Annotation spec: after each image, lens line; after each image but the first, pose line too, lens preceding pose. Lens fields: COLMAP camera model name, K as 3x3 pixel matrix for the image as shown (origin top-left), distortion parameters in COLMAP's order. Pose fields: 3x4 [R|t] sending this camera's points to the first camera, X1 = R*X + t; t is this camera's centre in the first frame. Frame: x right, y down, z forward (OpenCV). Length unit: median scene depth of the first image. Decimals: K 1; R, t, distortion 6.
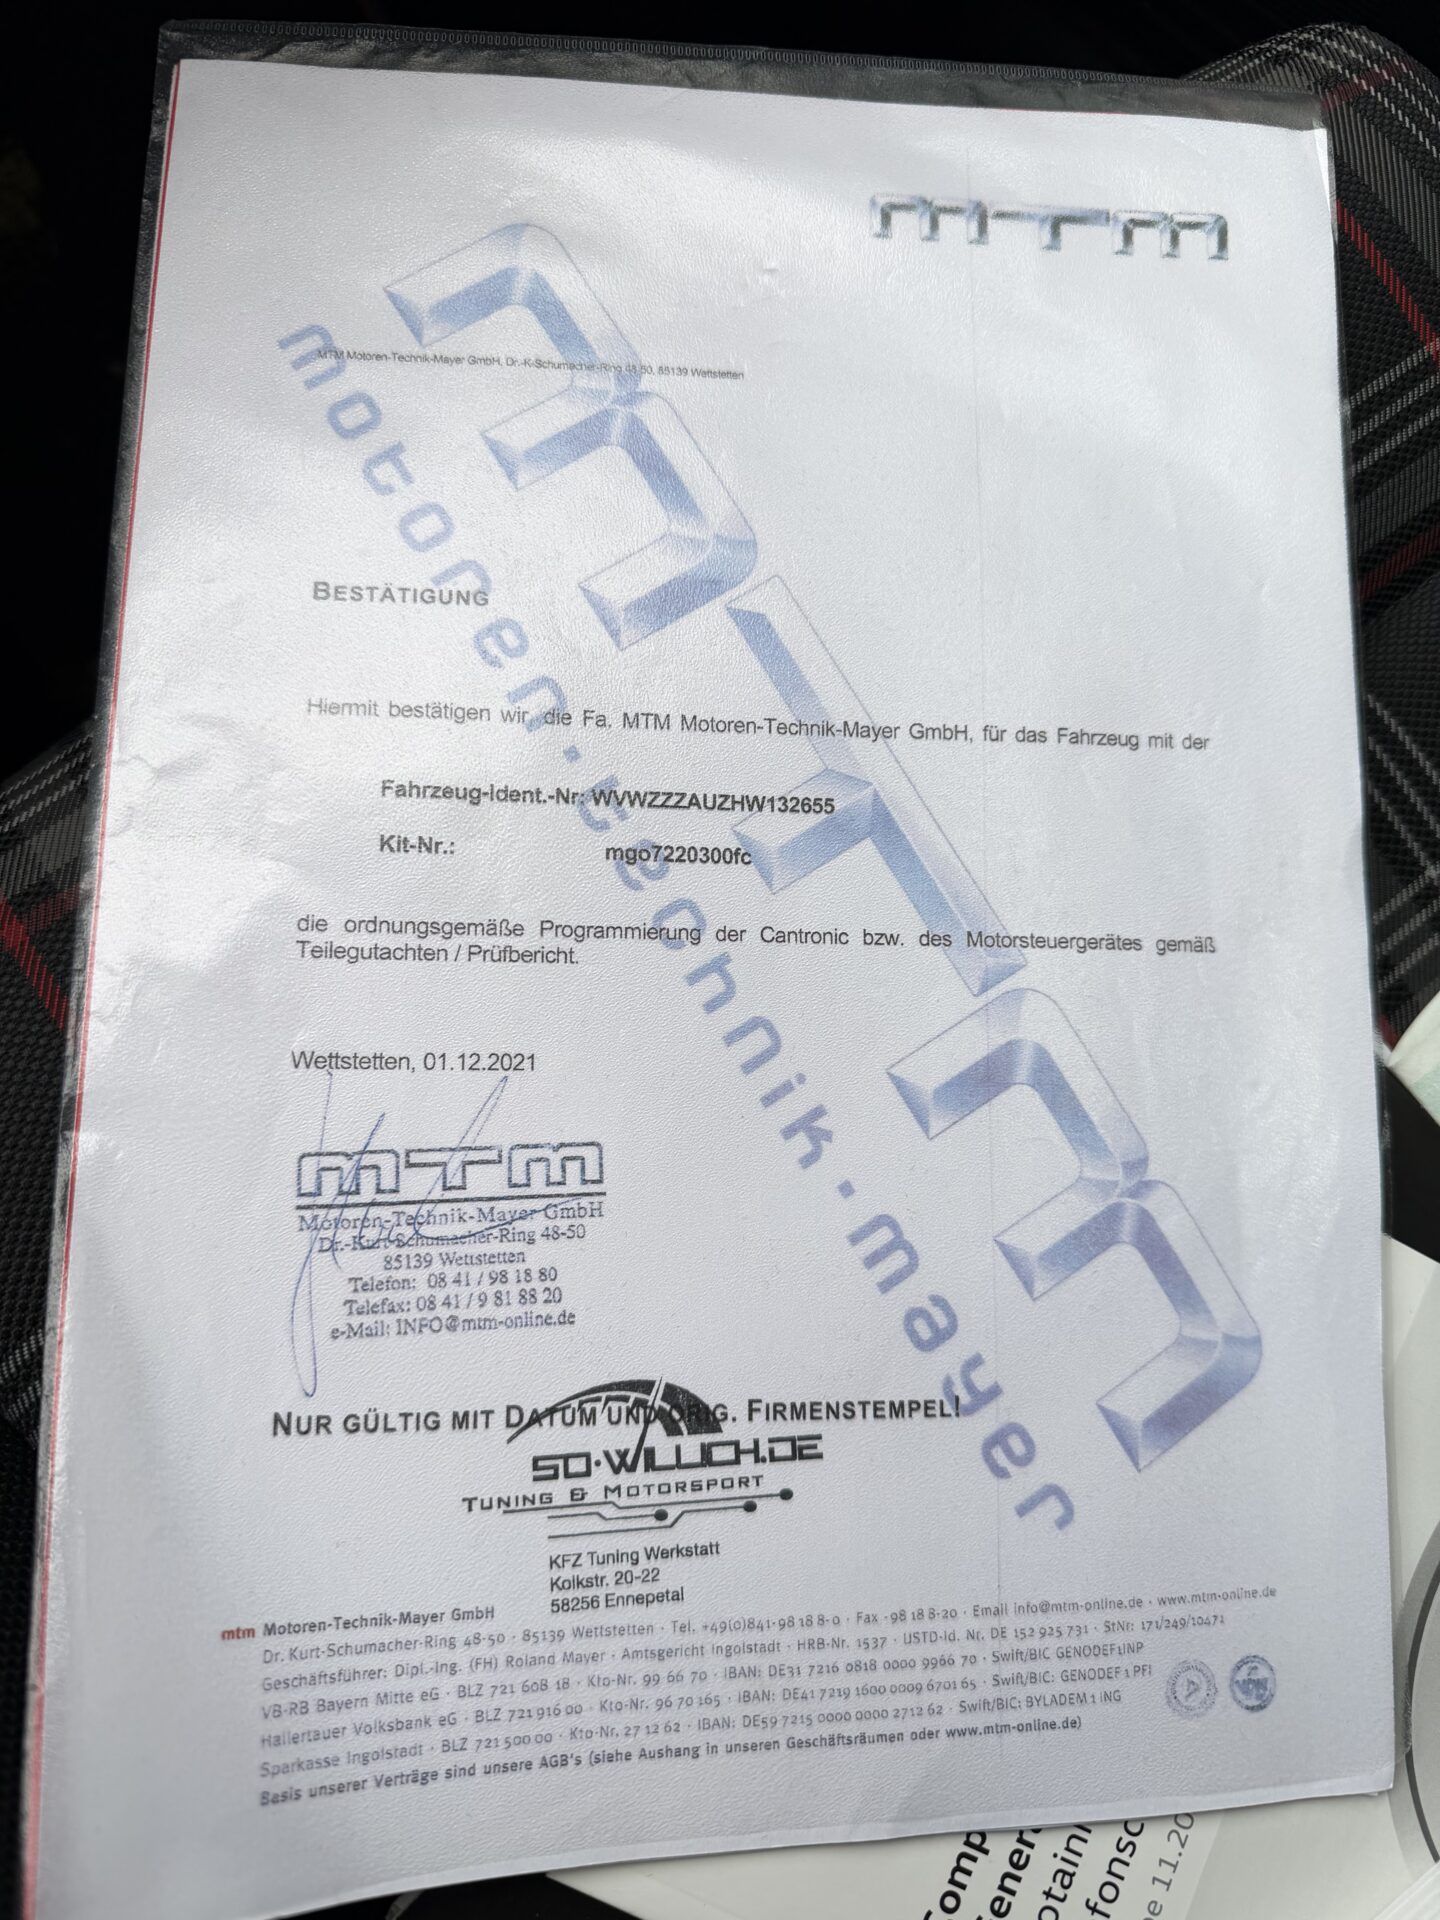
lens RADIAL K [[1363.1, 0, 720.0], [0, 1363.1, 960.0], [0, 0, 1]] dist [0.067193, -0.091030]
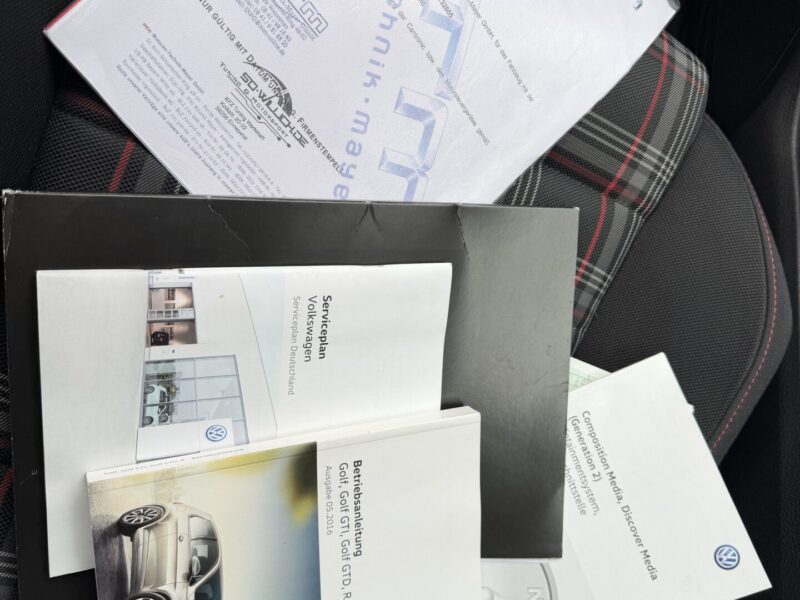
lens RADIAL K [[570.9, 0, 369.3], [0, 570.9, 298.7], [0, 0, 1]] dist [0.093885, -0.001494]
pose [[0.619949, 0.728662, 0.291056, 0.036479], [-0.774963, 0.510533, 0.372544, -0.105012], [0.122865, -0.456516, 0.881191, -0.420907]]
